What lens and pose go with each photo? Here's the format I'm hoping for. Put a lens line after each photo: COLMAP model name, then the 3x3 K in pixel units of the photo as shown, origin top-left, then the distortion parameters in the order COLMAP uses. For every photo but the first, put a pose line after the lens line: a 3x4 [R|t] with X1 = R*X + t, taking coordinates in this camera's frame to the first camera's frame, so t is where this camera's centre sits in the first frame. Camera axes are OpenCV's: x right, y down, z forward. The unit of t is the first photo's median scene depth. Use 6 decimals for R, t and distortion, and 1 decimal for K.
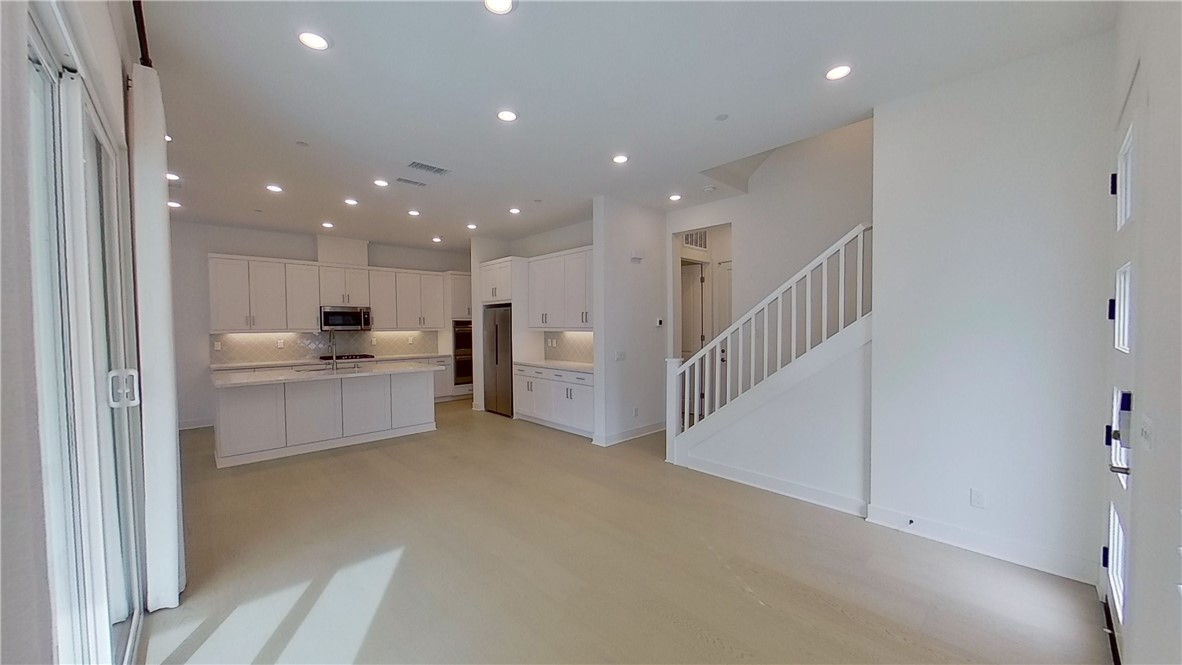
lens RADIAL K [[430.5, 0, 595.7], [0, 430.5, 344.2], [0, 0, 1]] dist [0.000657, -0.000211]
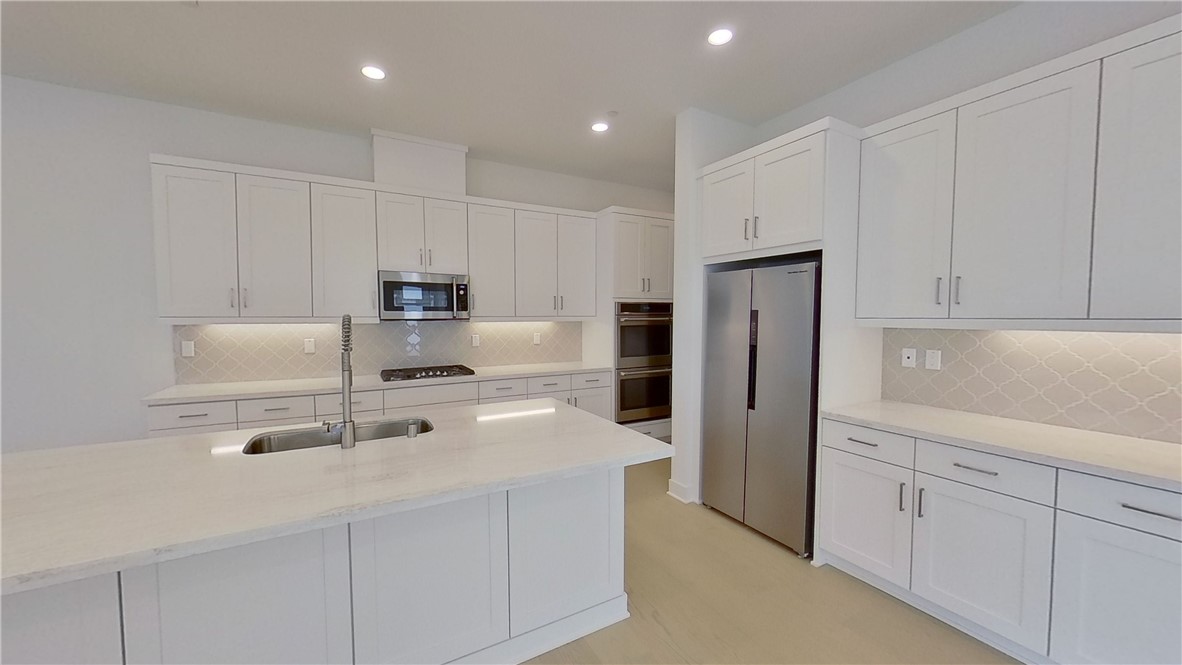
lens RADIAL K [[430.5, 0, 598.7], [0, 430.5, 335.8], [0, 0, 1]] dist [0.000657, -0.000211]
pose [[0.977839, 0.017008, -0.208668, -0.280783], [-0.016447, 0.999855, 0.004422, -0.019647], [0.208713, -0.000892, 0.977977, 0.563464]]
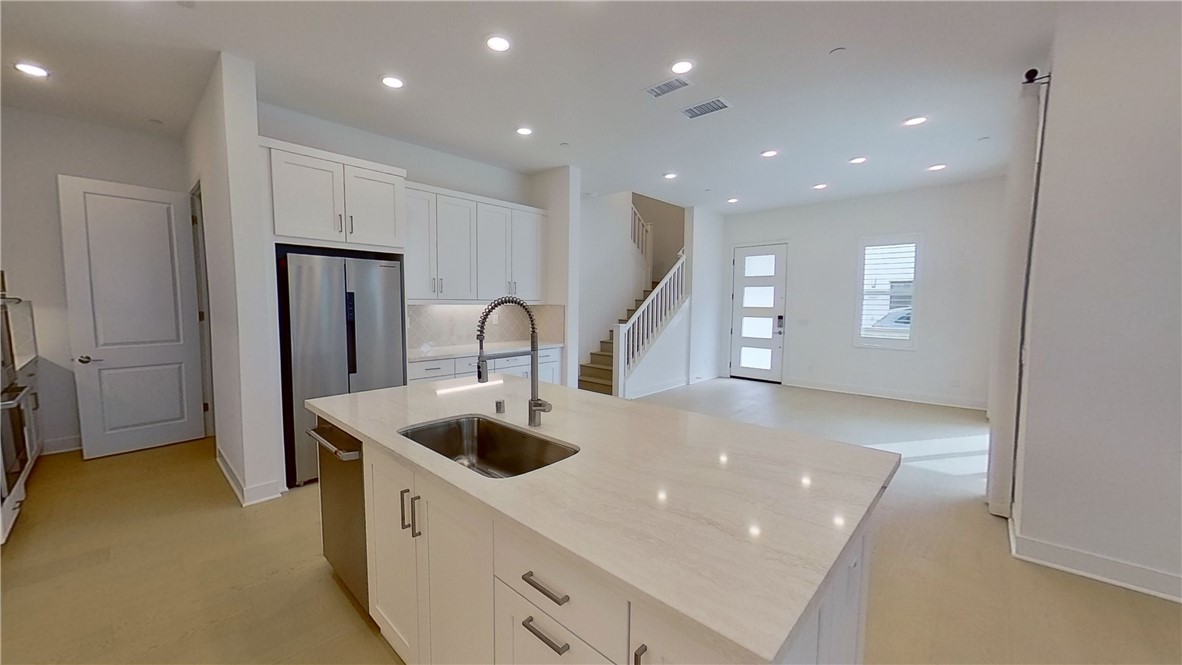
lens RADIAL K [[430.5, 0, 580.2], [0, 430.5, 330.7], [0, 0, 1]] dist [0.000657, -0.000211]
pose [[-0.078834, -0.063937, 0.994835, -0.719899], [0.028353, 0.997394, 0.066348, -0.025286], [-0.996484, 0.033437, -0.076816, 0.759332]]
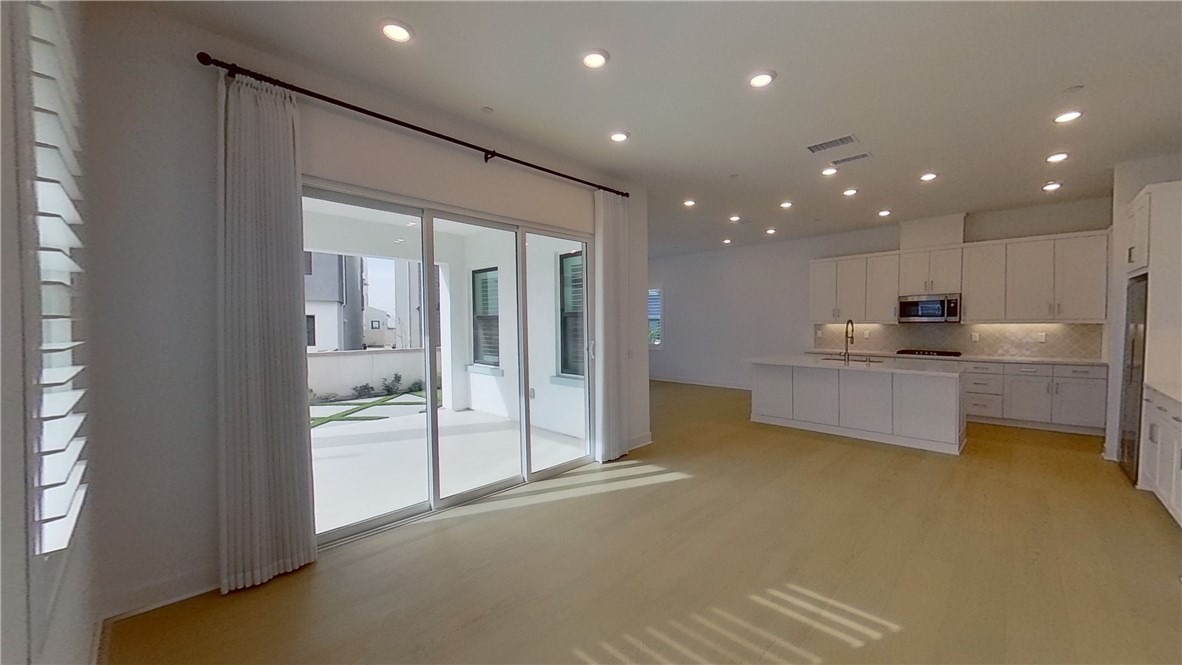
lens RADIAL K [[430.5, 0, 582.5], [0, 430.5, 335.0], [0, 0, 1]] dist [0.000657, -0.000211]
pose [[0.030195, 0.037343, -0.998846, 0.300235], [-0.034881, 0.998733, 0.036284, -0.013199], [0.998935, 0.033745, 0.031459, 0.269373]]
